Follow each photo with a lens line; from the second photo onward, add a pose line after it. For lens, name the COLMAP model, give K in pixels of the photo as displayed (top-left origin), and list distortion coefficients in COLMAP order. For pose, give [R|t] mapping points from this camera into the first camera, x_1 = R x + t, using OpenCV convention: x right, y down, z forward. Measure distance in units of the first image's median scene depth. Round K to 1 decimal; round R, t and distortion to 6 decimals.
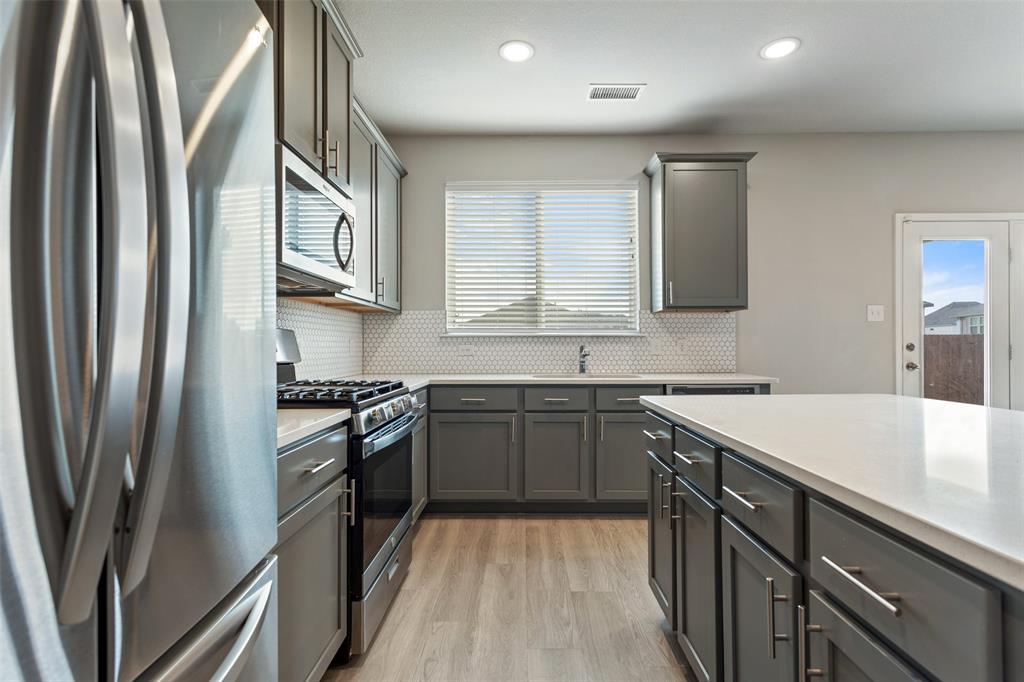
lens RADIAL K [[494.3, 0, 520.5], [0, 494.3, 342.2], [0, 0, 1]] dist [0.005961, 0.001457]
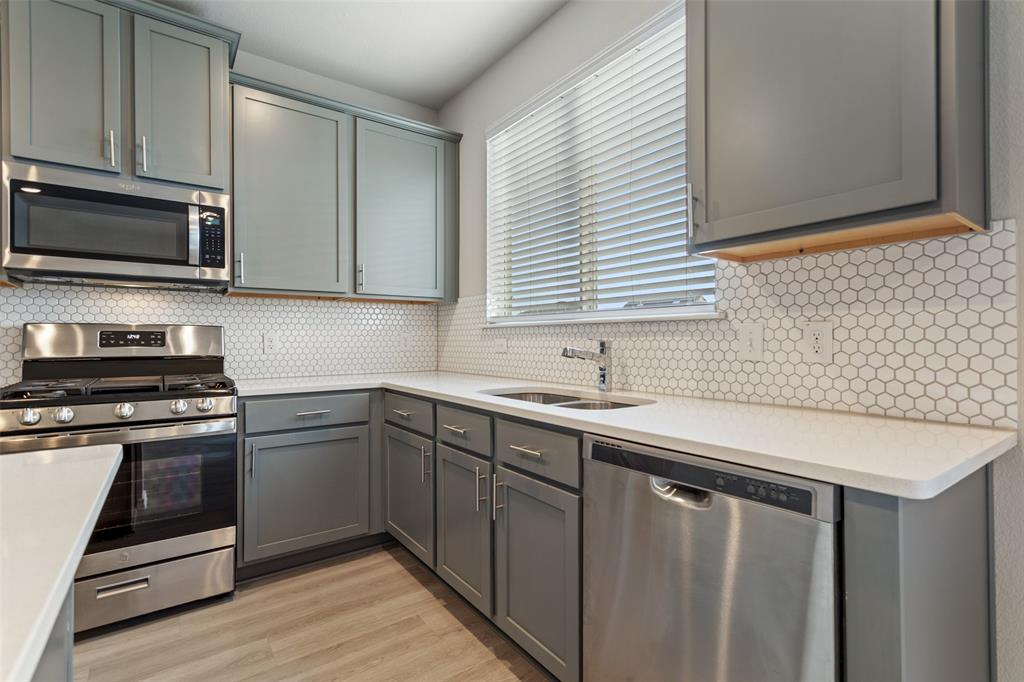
lens RADIAL K [[494.3, 0, 517.0], [0, 494.3, 335.0], [0, 0, 1]] dist [0.005961, 0.001457]
pose [[0.584950, -0.007468, -0.811035, 0.594853], [0.010226, 0.999946, -0.001831, 0.002261], [0.811005, -0.007223, 0.584994, 0.691317]]
